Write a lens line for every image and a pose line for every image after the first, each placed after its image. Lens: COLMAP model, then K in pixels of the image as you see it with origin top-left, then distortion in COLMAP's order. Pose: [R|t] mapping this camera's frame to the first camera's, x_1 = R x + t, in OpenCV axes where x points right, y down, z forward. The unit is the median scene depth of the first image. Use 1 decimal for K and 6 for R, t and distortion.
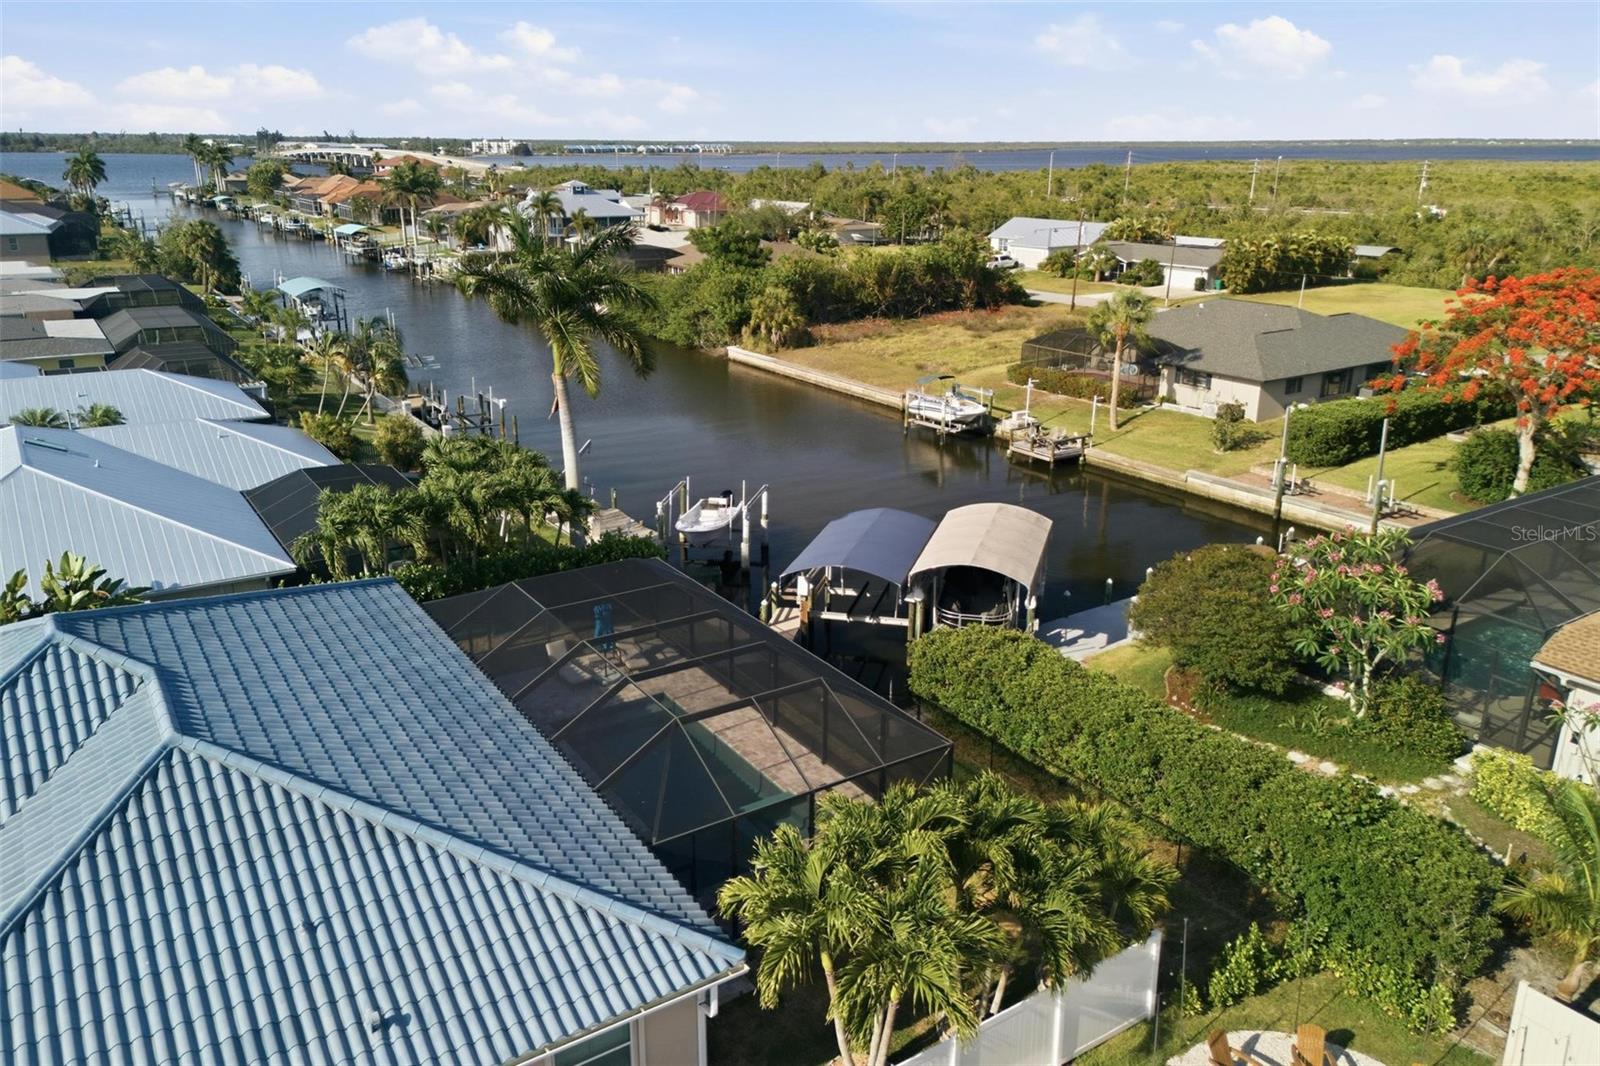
lens RADIAL K [[1155.0, 0, 794.8], [0, 1155.0, 552.5], [0, 0, 1]] dist [0.092239, -0.118030]
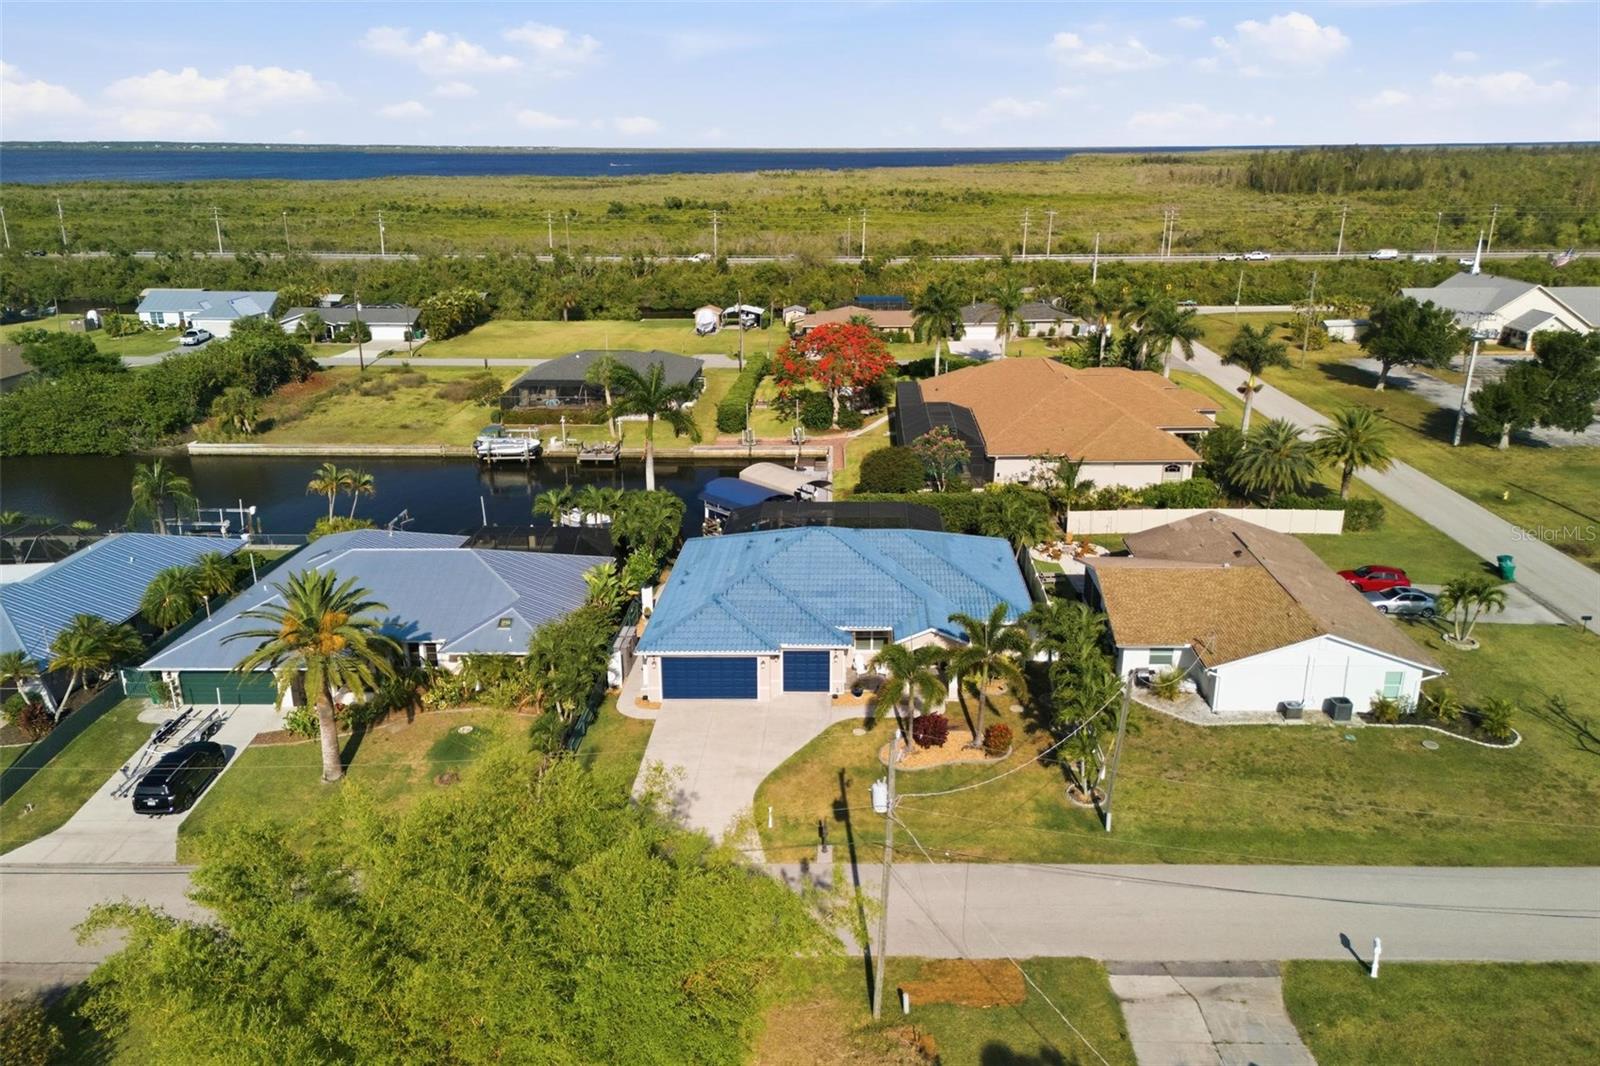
lens RADIAL K [[1199.6, 0, 852.5], [0, 1199.6, 534.6], [0, 0, 1]] dist [0.089149, -0.101815]
pose [[0.544816, -0.255070, 0.798821, -0.936819], [0.274670, 0.954345, 0.117399, -0.078327], [-0.792295, 0.155451, 0.590003, -0.267836]]
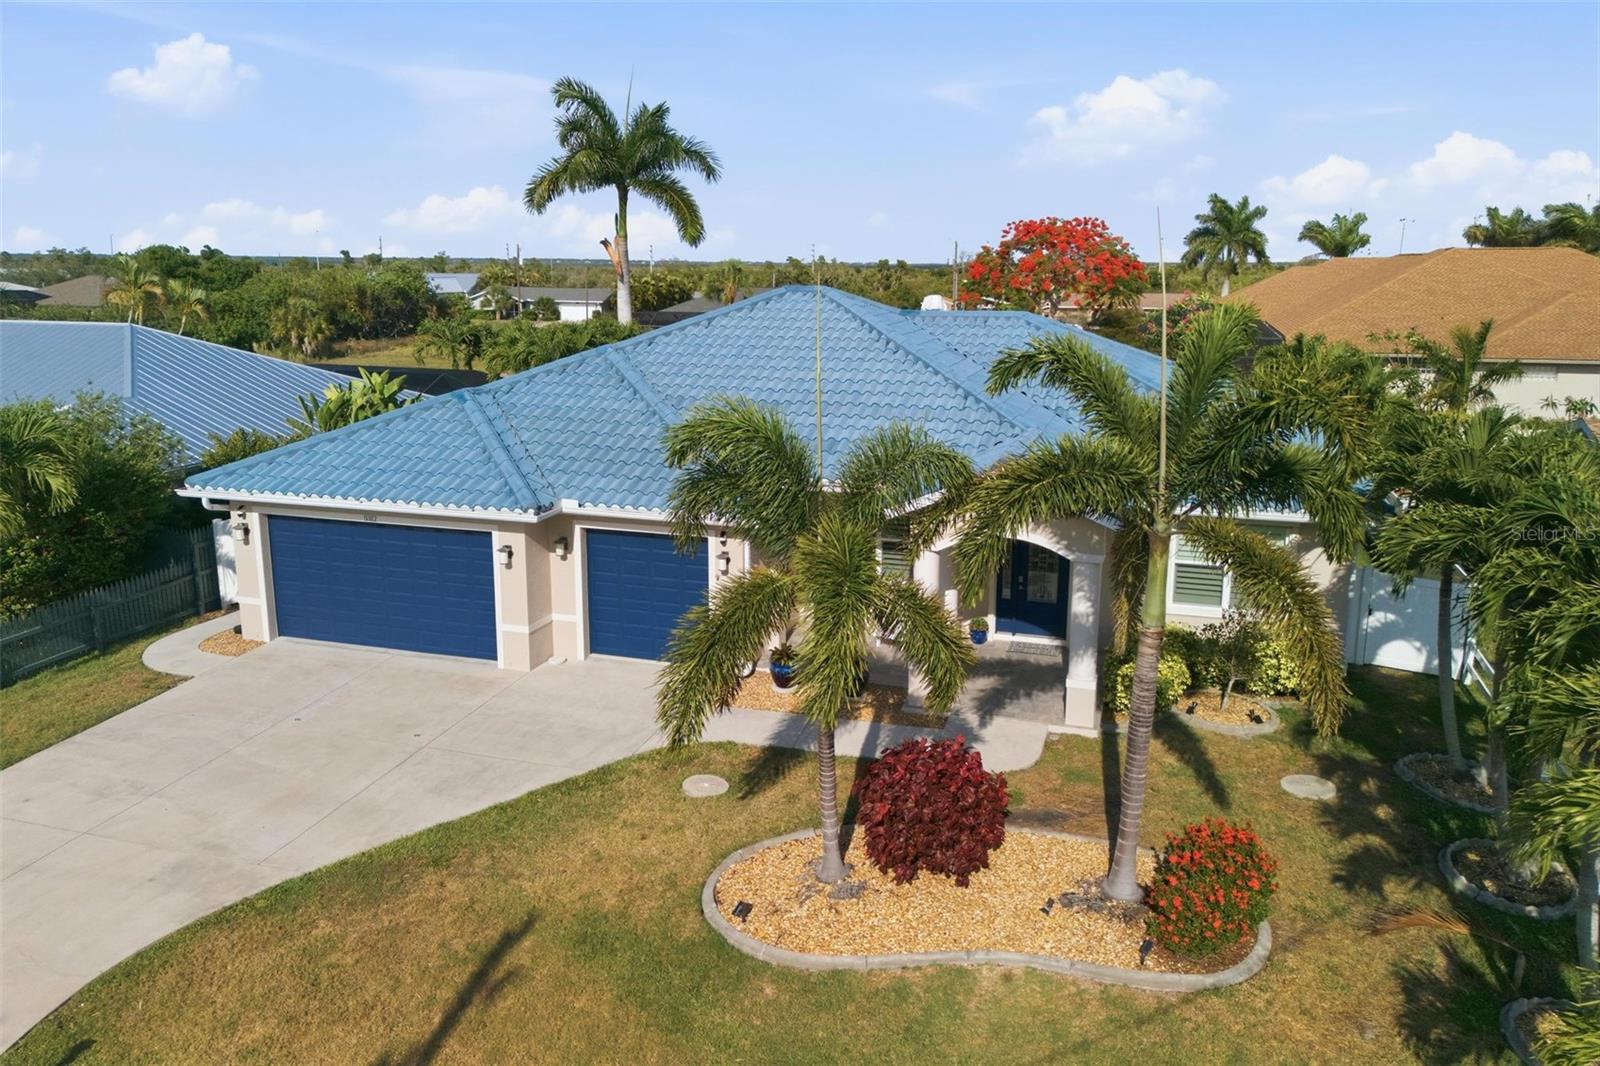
lens RADIAL K [[1174.4, 0, 804.0], [0, 1174.4, 506.8], [0, 0, 1]] dist [0.052628, -0.049951]
pose [[0.768355, -0.125319, 0.627635, -0.442889], [0.205963, 0.976893, -0.057087, 0.108948], [-0.605978, 0.173133, 0.776412, 0.029309]]
